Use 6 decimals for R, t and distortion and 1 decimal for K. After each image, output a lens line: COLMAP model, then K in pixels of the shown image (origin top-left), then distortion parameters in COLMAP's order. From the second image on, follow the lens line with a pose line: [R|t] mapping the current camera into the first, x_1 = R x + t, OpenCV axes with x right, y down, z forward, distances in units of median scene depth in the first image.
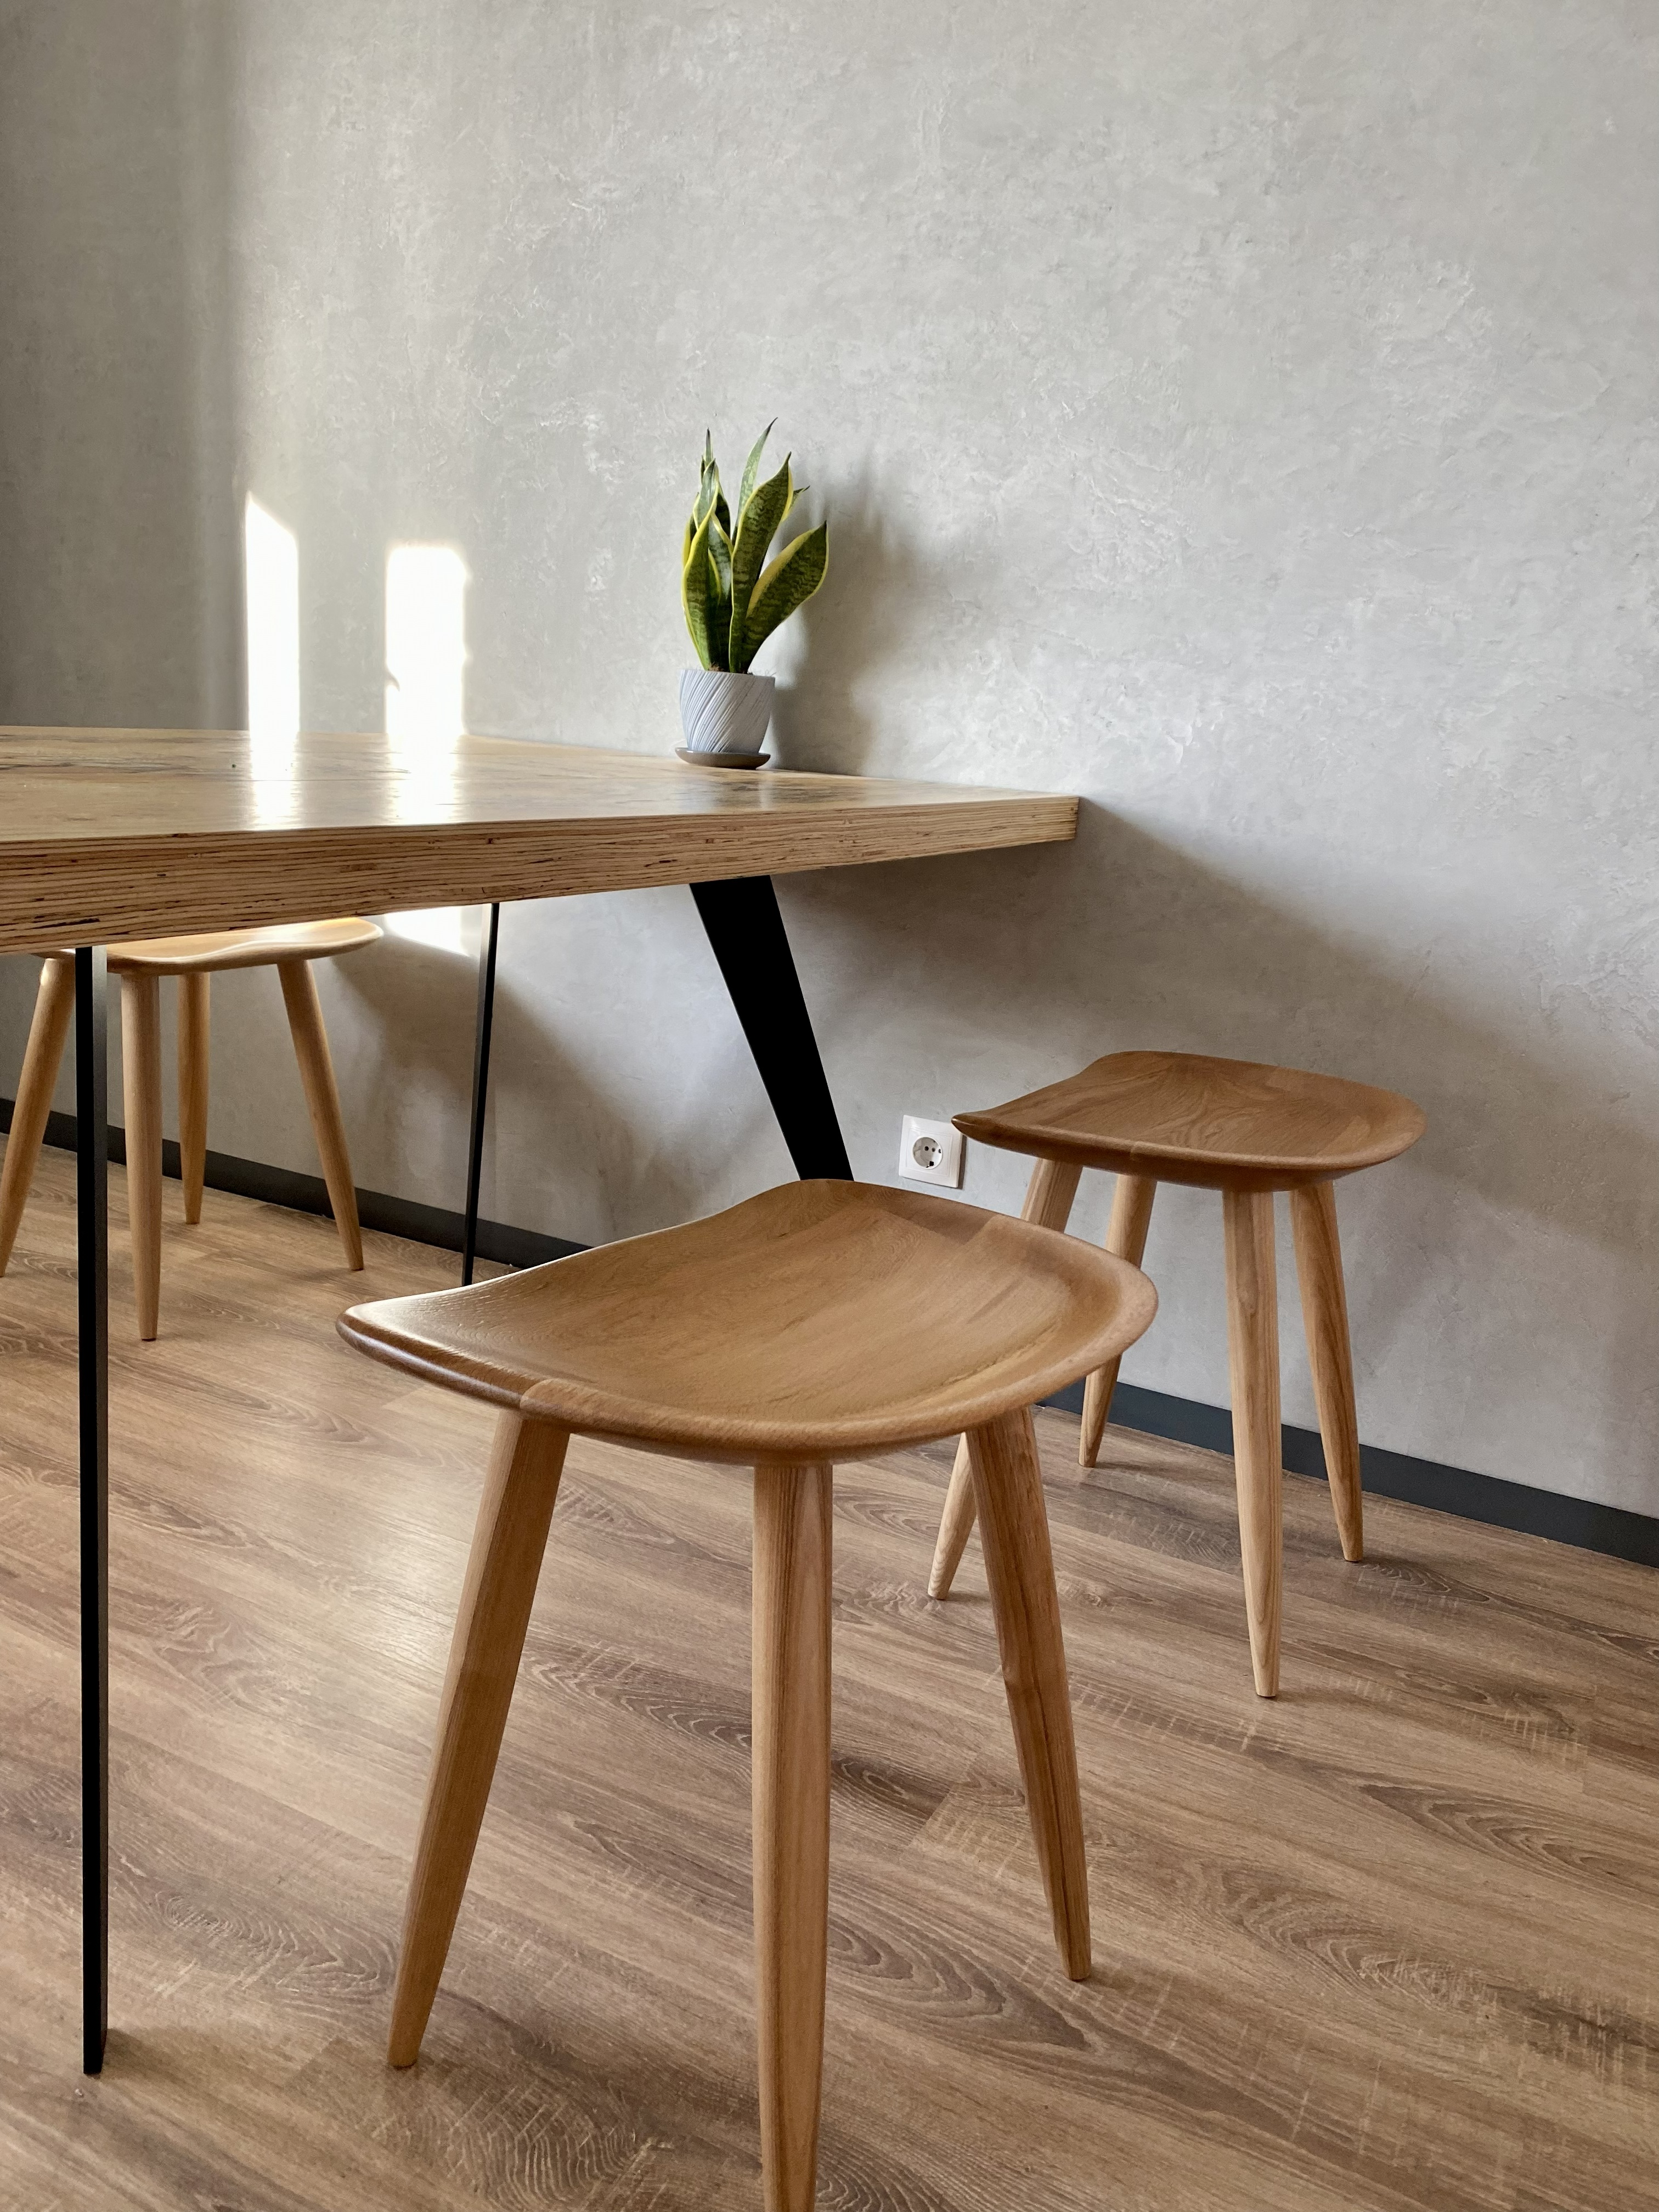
lens RADIAL K [[1699.8, 0, 846.8], [0, 1699.8, 1127.2], [0, 0, 1]] dist [0.017124, -0.013661]
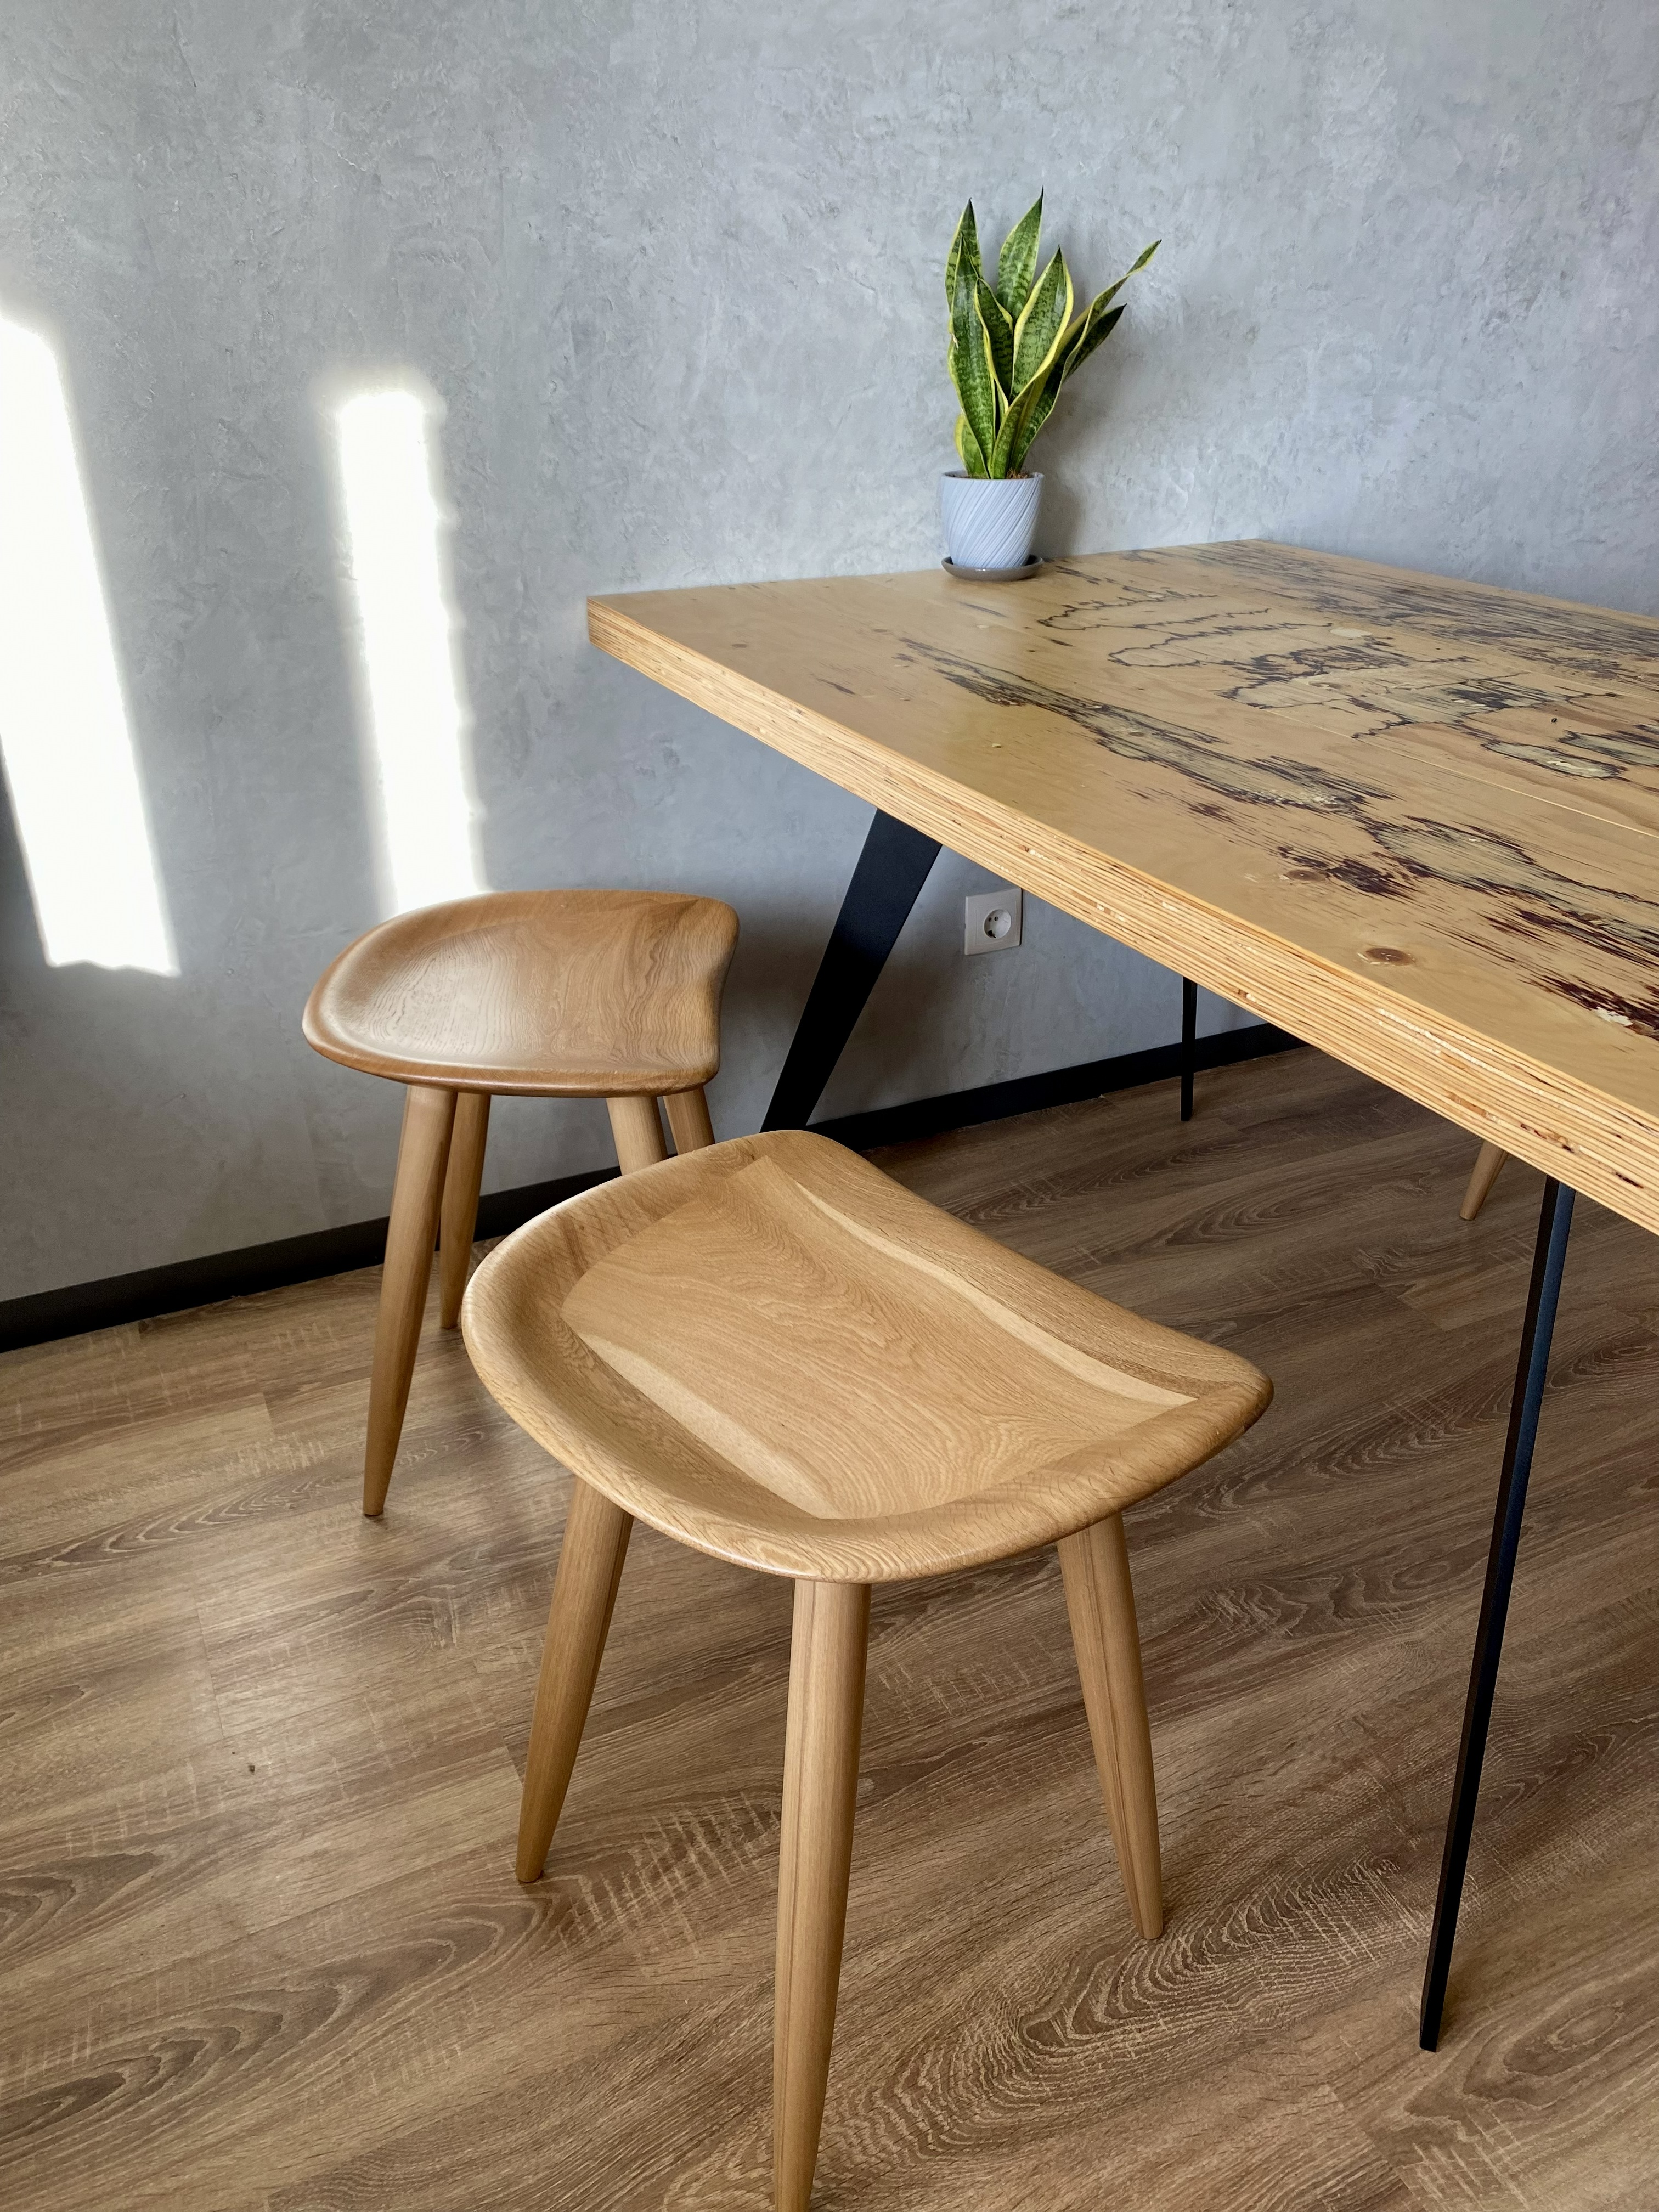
lens RADIAL K [[1699.8, 0, 842.6], [0, 1699.8, 1094.1], [0, 0, 1]] dist [0.017124, -0.013661]
pose [[0.594524, -0.418921, 0.686328, -0.895570], [0.244184, 0.907313, 0.342283, -0.313689], [-0.766104, -0.035905, 0.641713, 0.457150]]
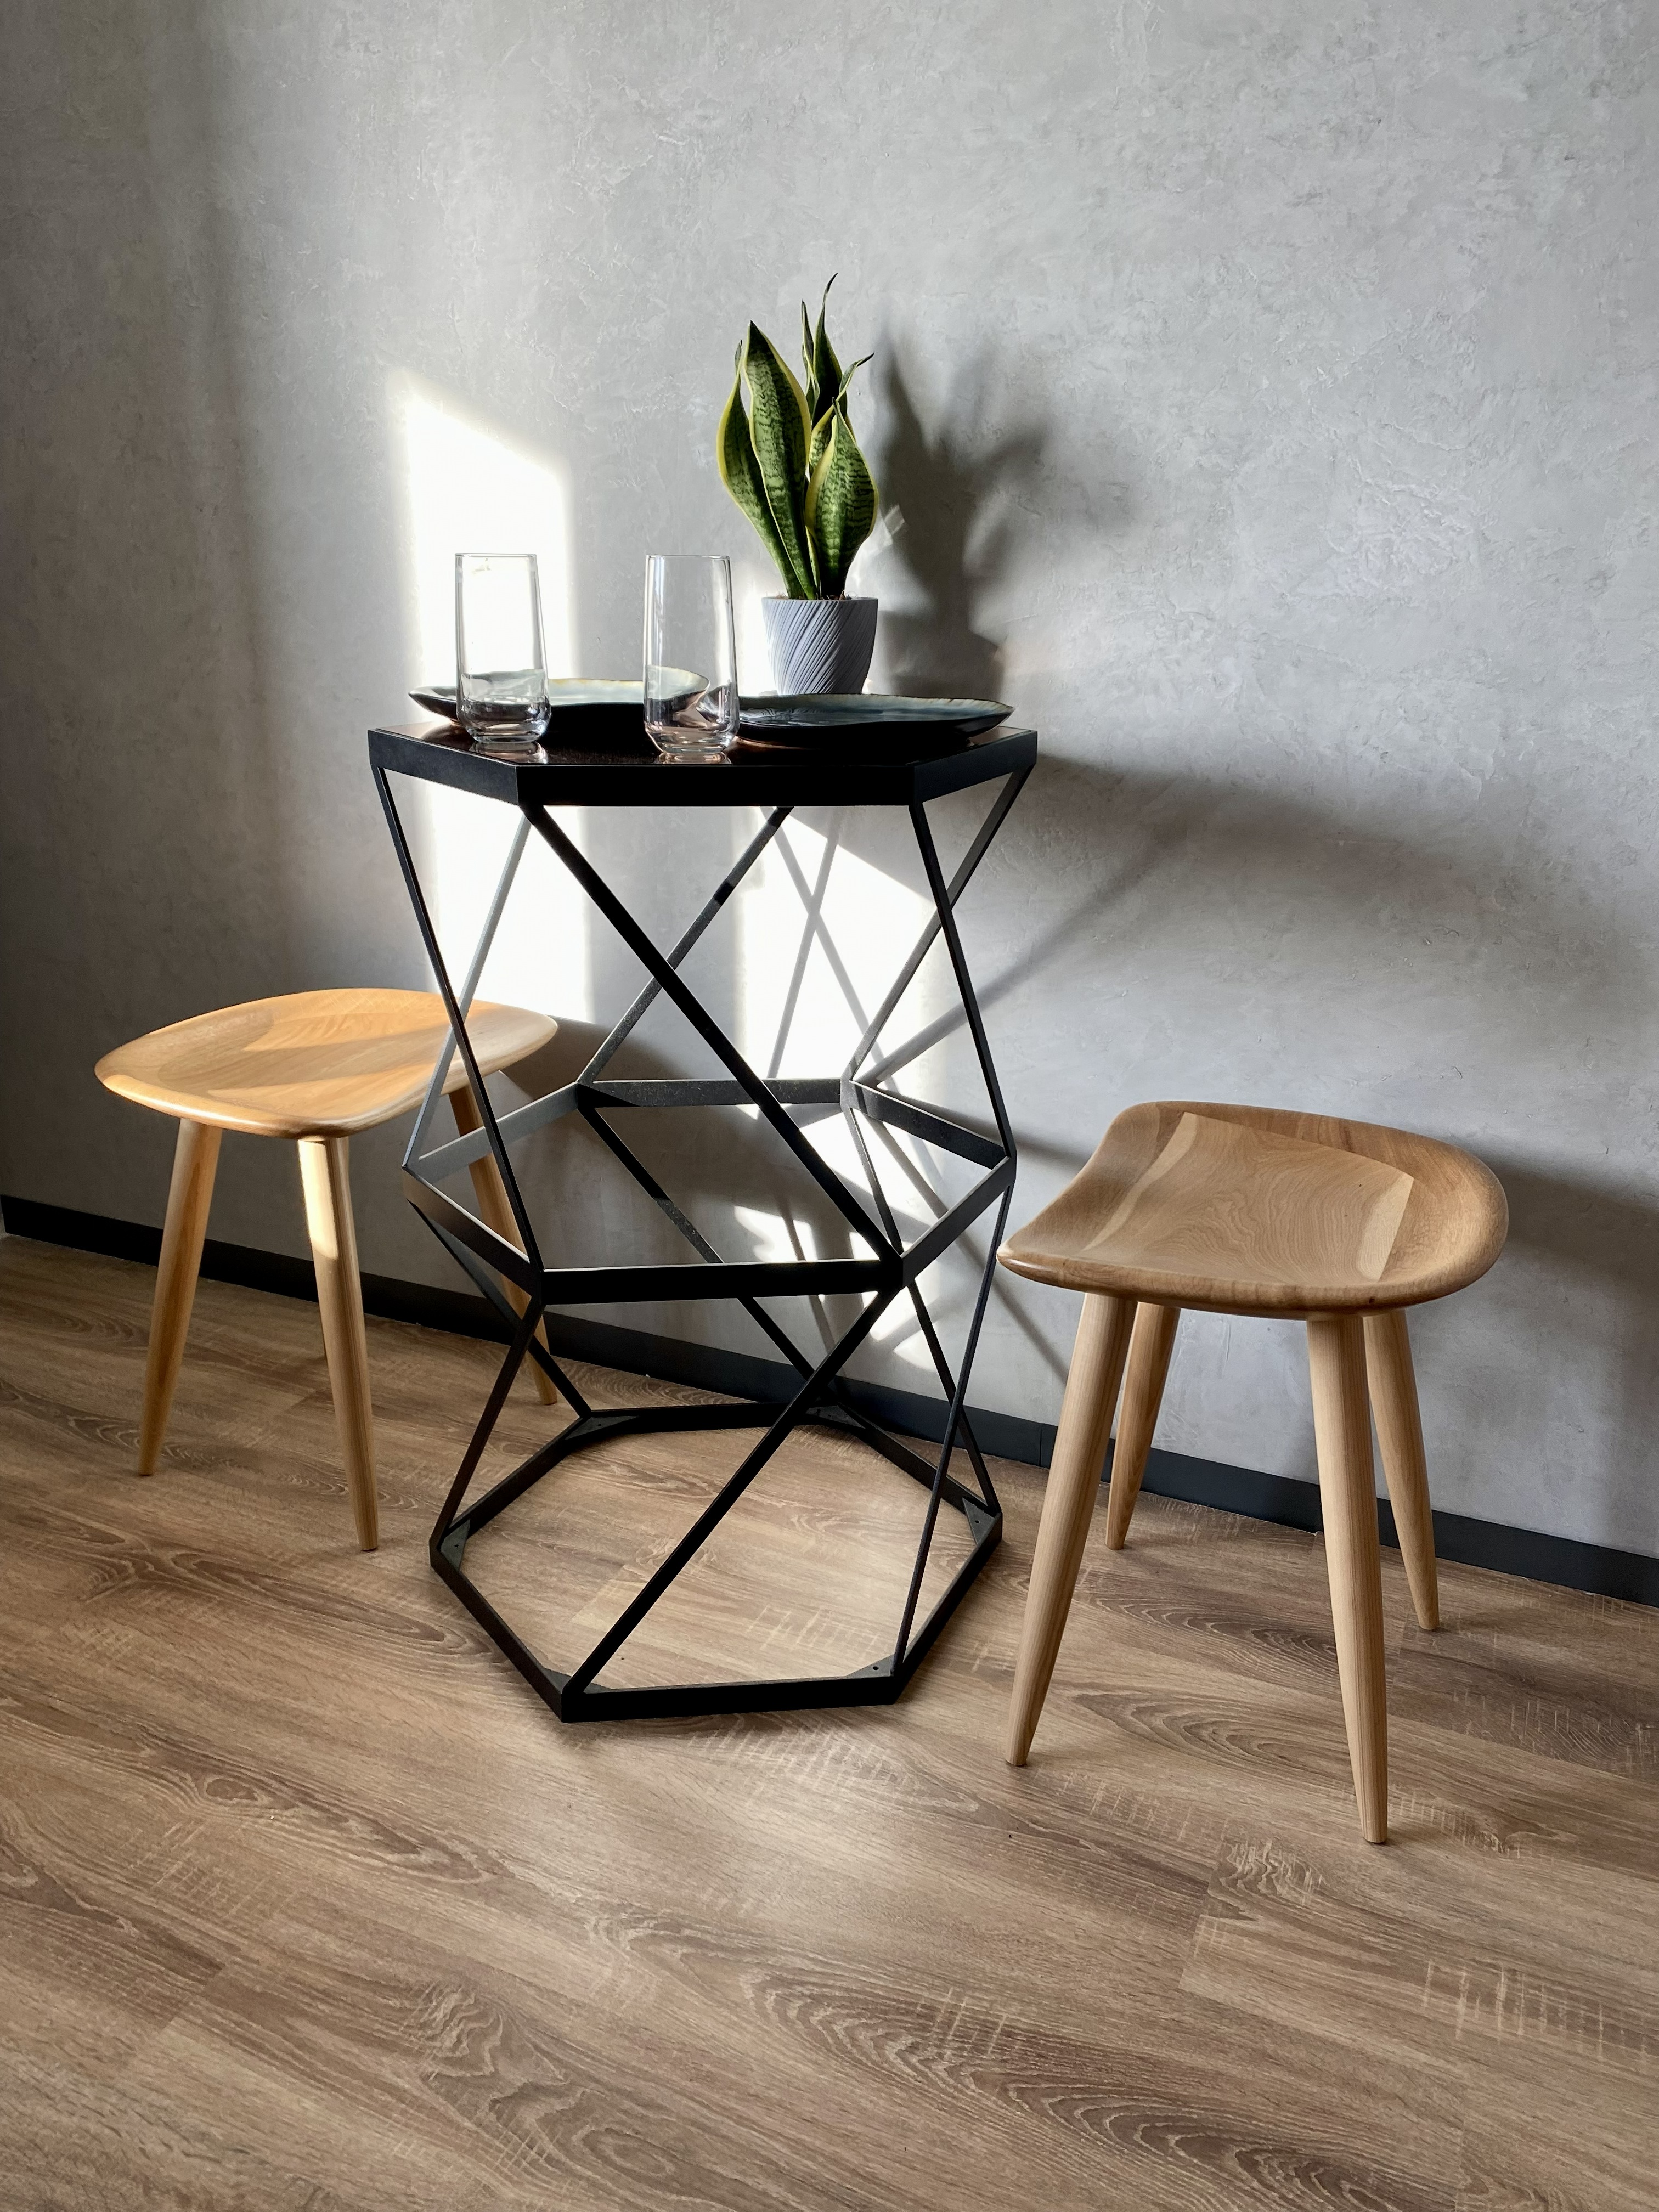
lens RADIAL K [[1699.8, 0, 832.1], [0, 1699.8, 1099.7], [0, 0, 1]] dist [0.017124, -0.013661]
pose [[0.996390, -0.078462, 0.032413, -0.162688], [0.075940, 0.994449, 0.072828, -0.158554], [-0.037947, -0.070103, 0.996818, 0.177174]]
